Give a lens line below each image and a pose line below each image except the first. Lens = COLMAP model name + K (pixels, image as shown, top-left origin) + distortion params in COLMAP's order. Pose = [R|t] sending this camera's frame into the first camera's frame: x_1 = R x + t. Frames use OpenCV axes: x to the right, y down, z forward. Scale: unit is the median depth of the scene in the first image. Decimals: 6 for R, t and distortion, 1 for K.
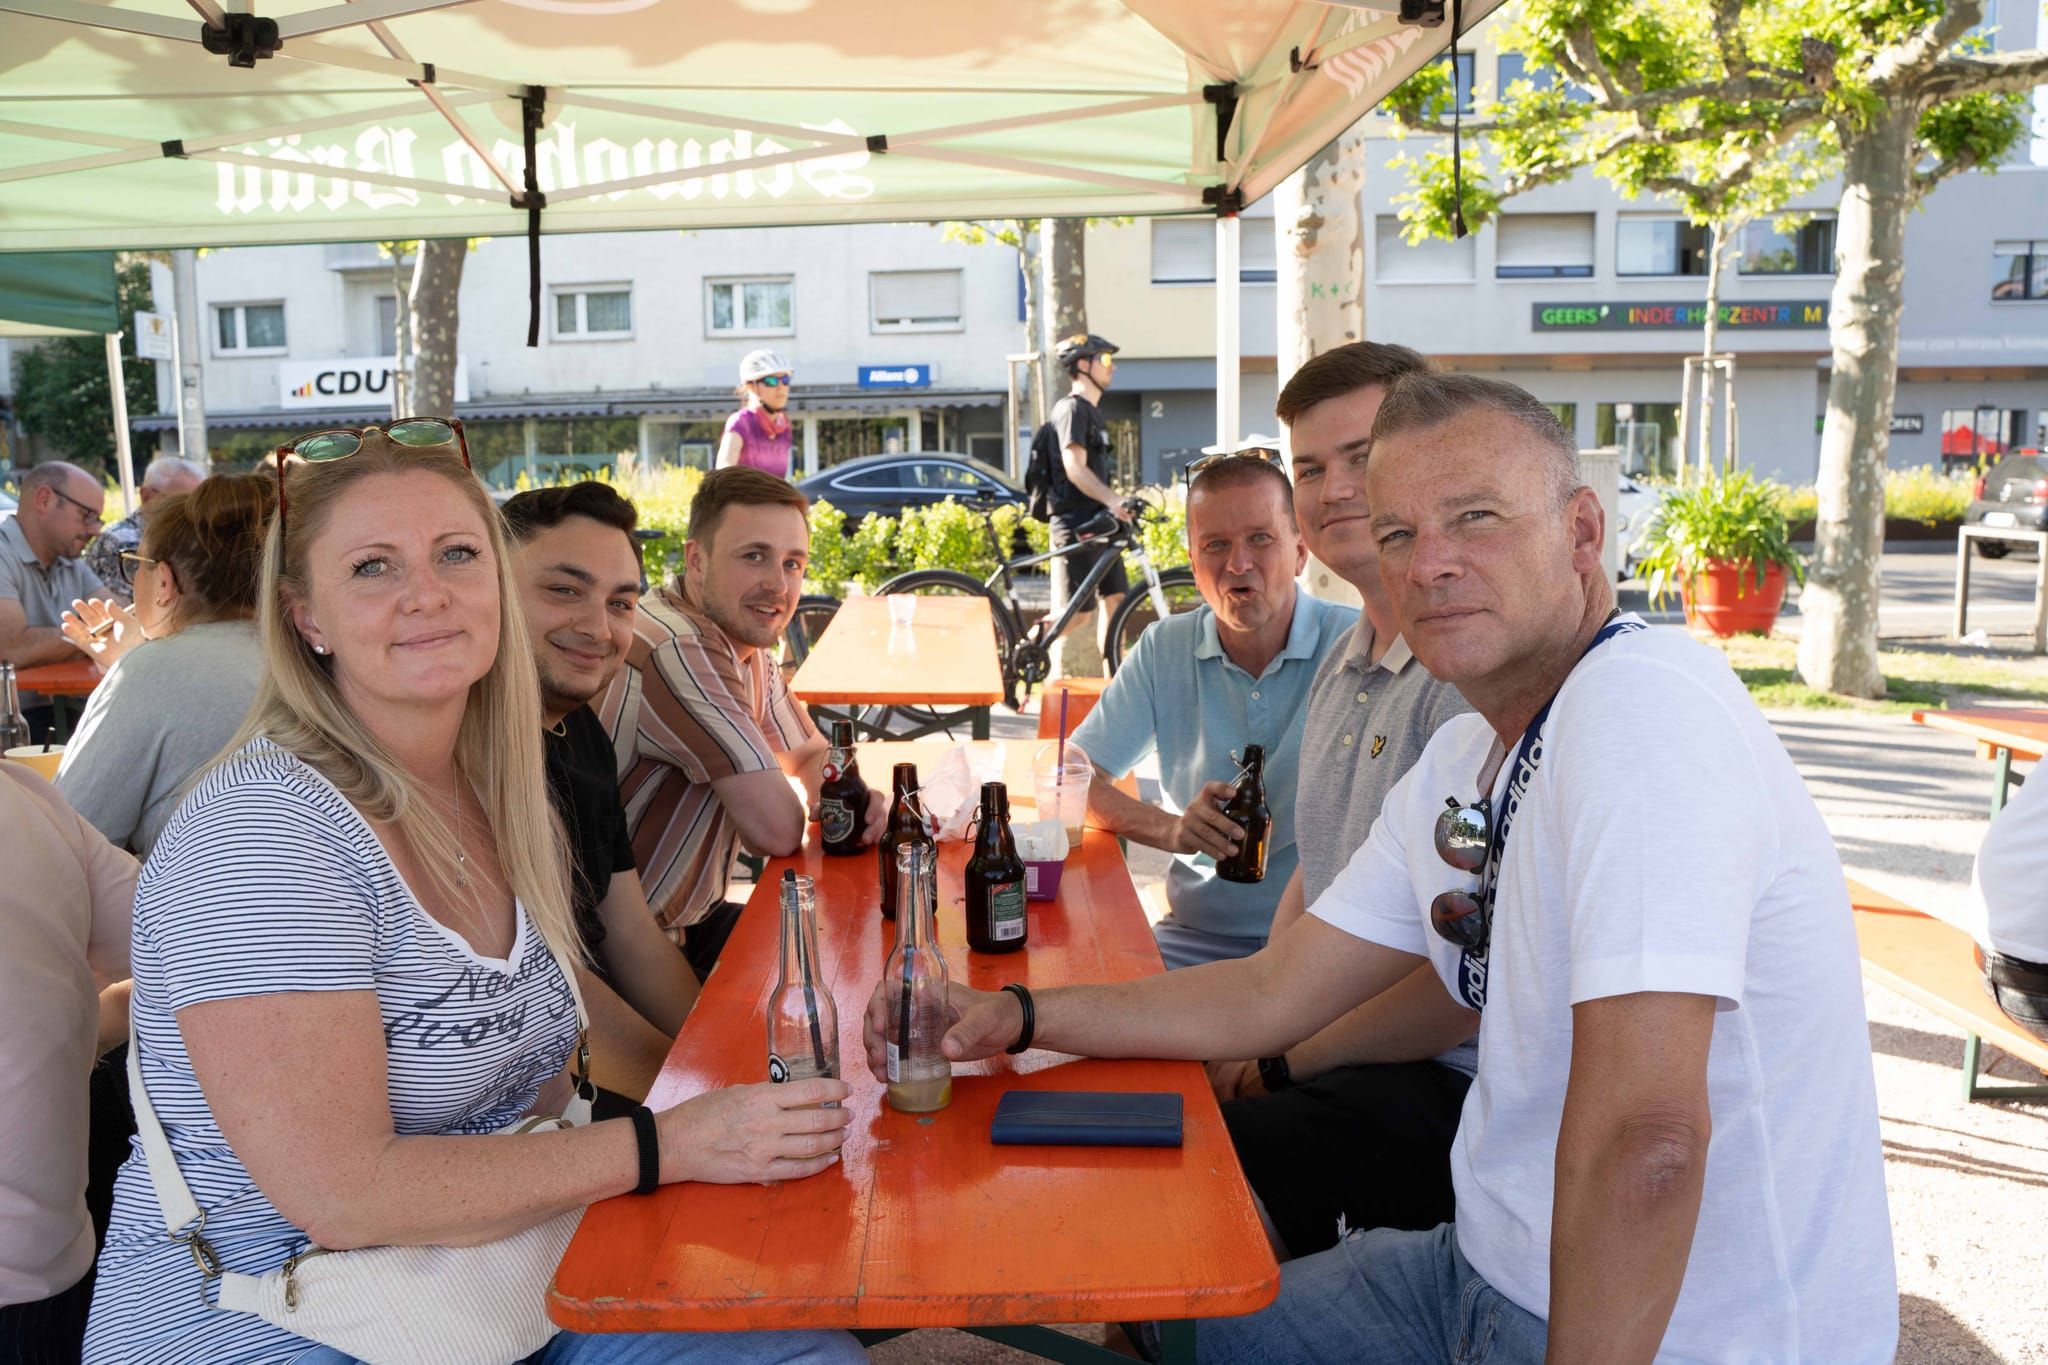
lens RADIAL K [[1682.6, 0, 1034.7], [0, 1682.6, 718.0], [0, 0, 1]] dist [-0.107426, 0.086291]
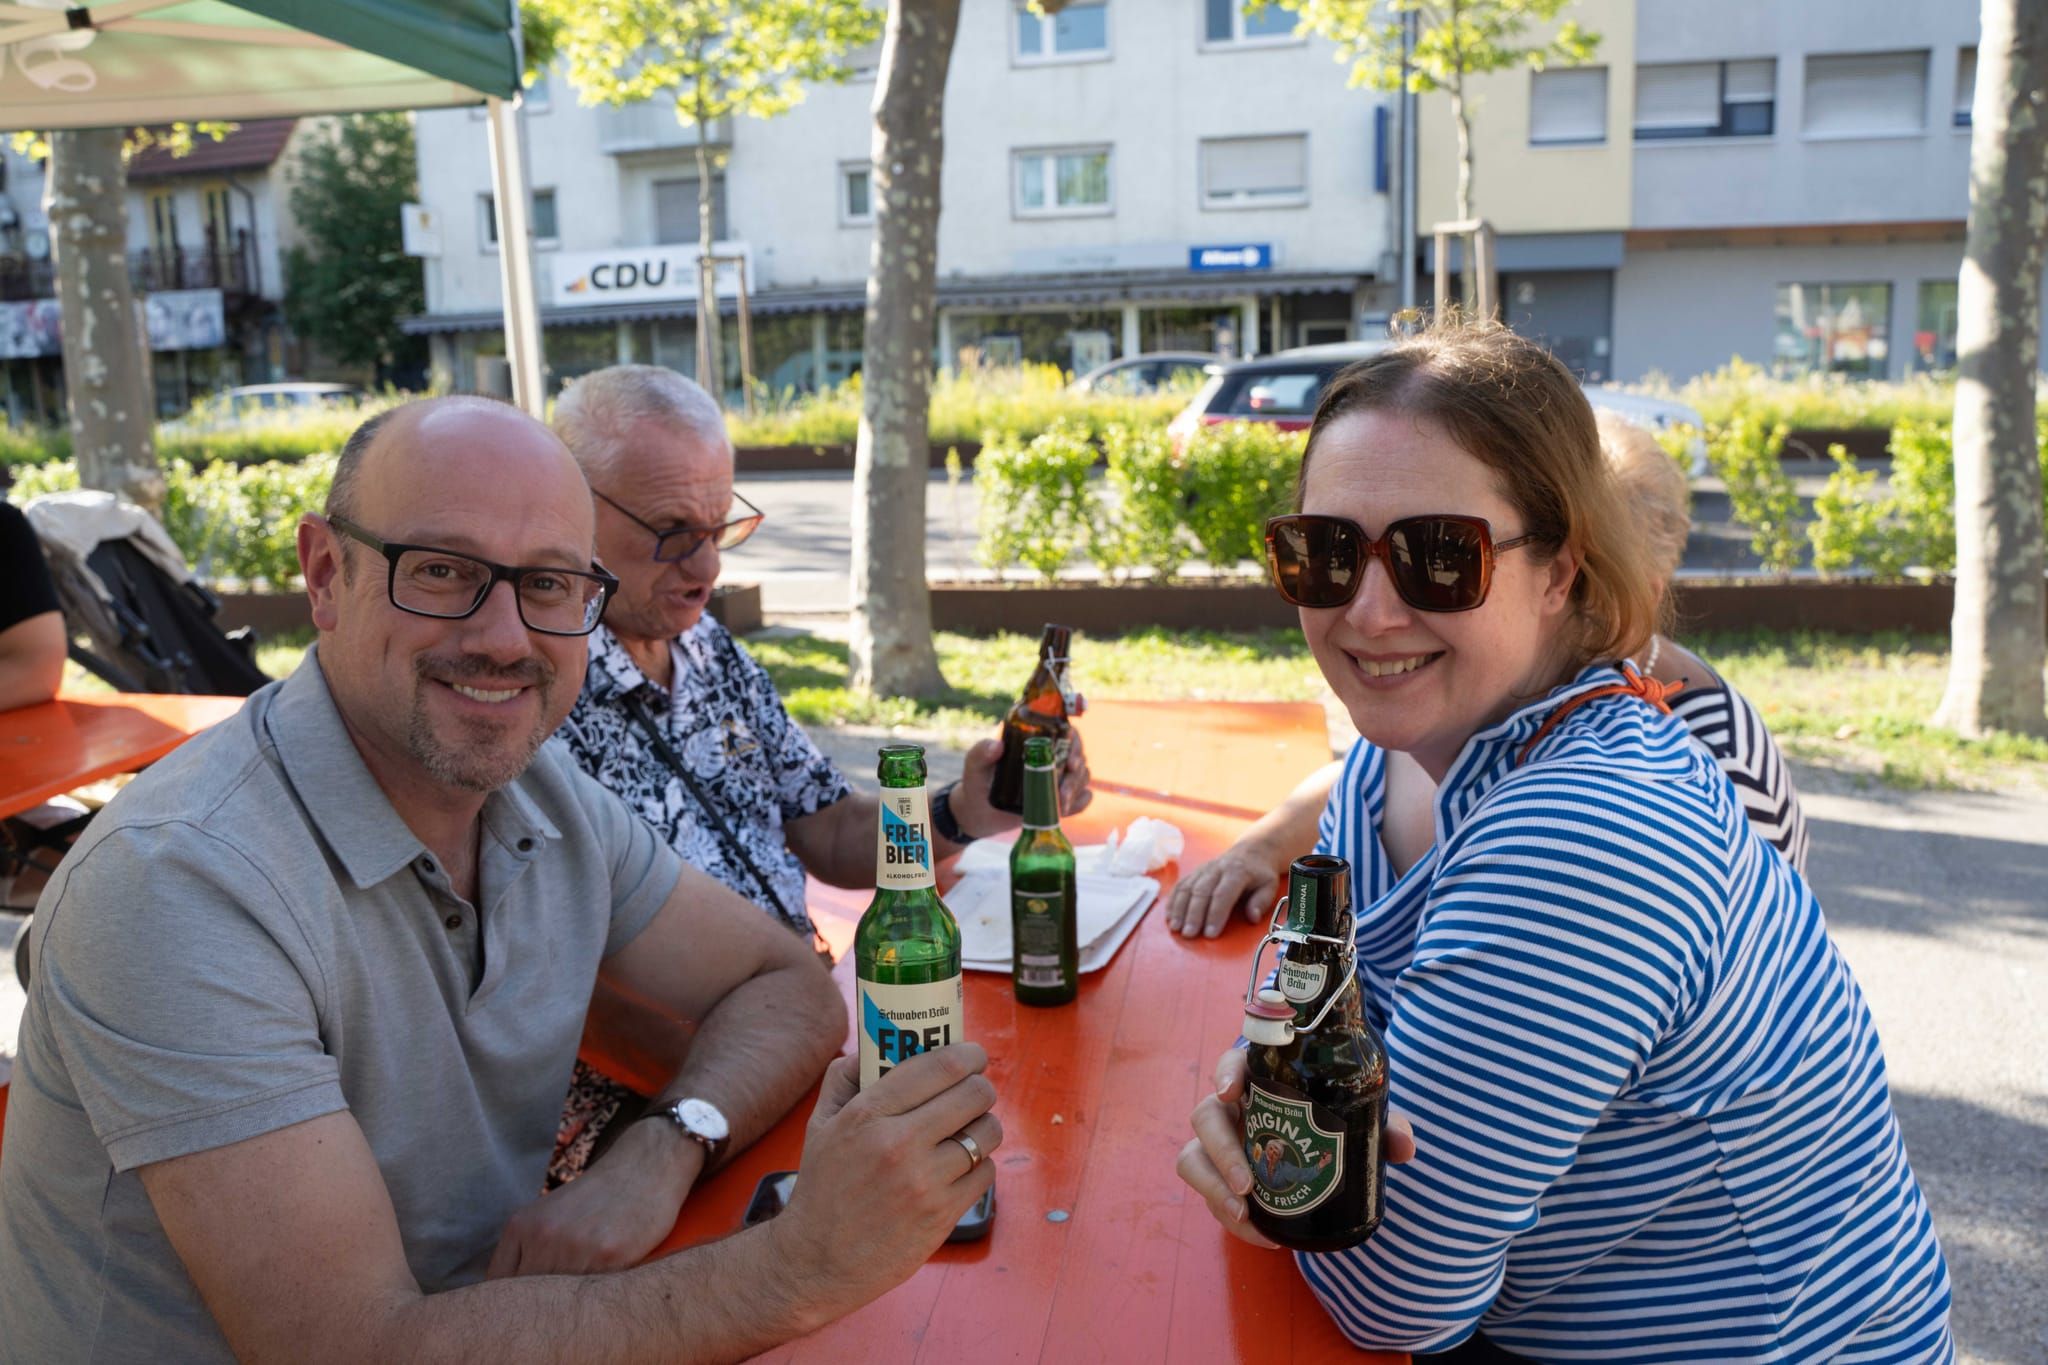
lens RADIAL K [[1682.6, 0, 1034.7], [0, 1682.6, 718.0], [0, 0, 1]] dist [-0.107426, 0.086291]
pose [[0.990933, 0.013423, -0.133682, -0.065616], [-0.005006, 0.997994, 0.063105, -0.017405], [0.134261, -0.061863, 0.989013, 0.103786]]
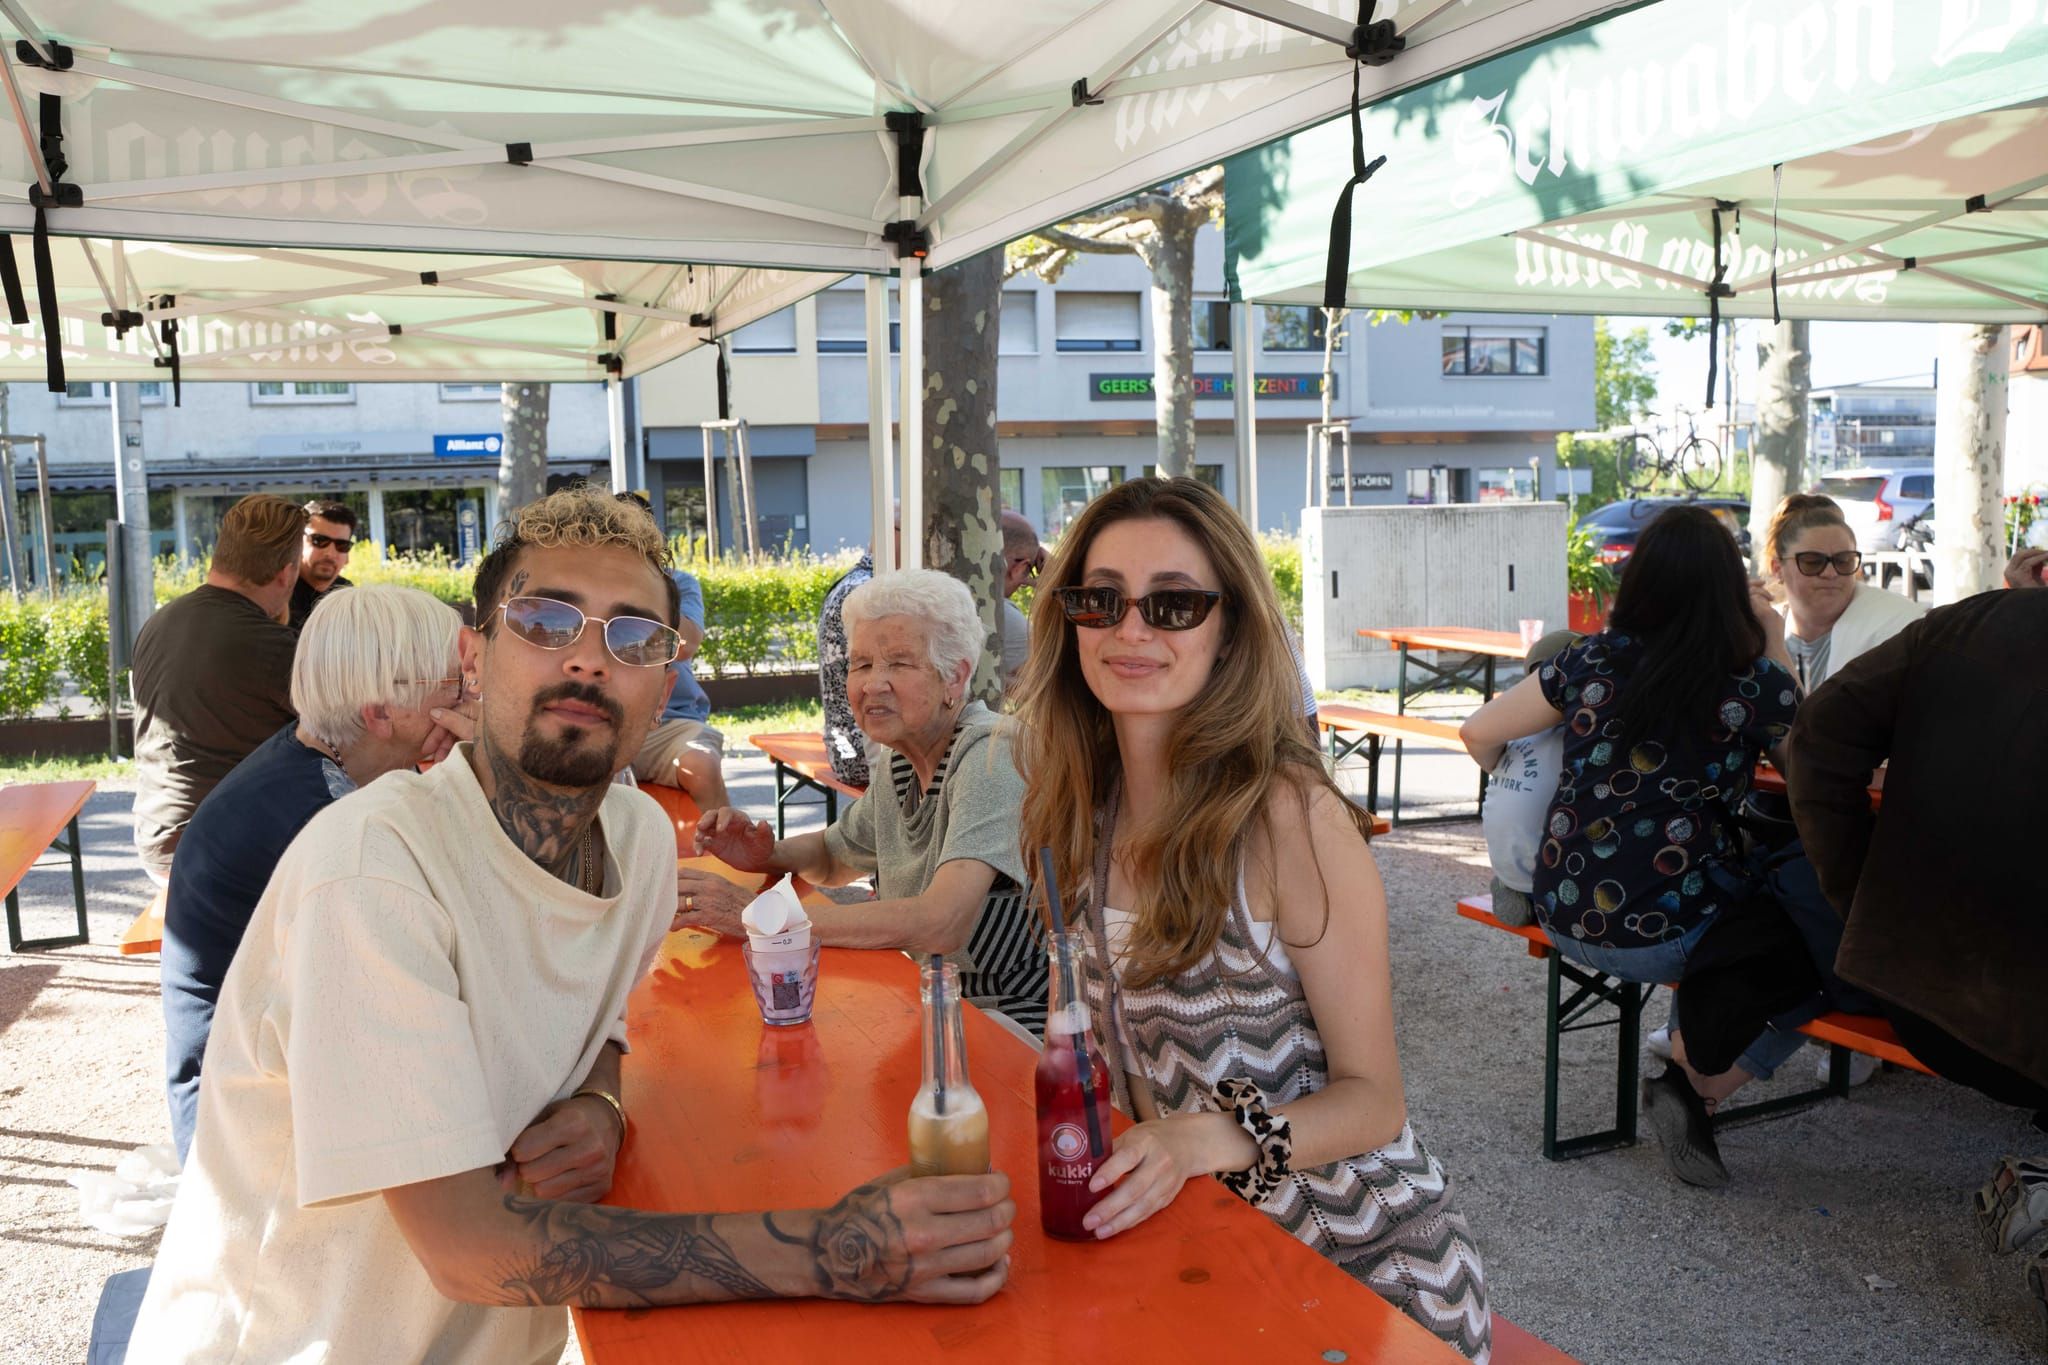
lens RADIAL K [[1682.6, 0, 1034.7], [0, 1682.6, 718.0], [0, 0, 1]] dist [-0.107426, 0.086291]
pose [[0.934263, -0.054930, 0.352330, -0.127132], [0.069067, 0.997228, -0.027670, 0.000791], [-0.349833, 0.050185, 0.935467, 0.003389]]
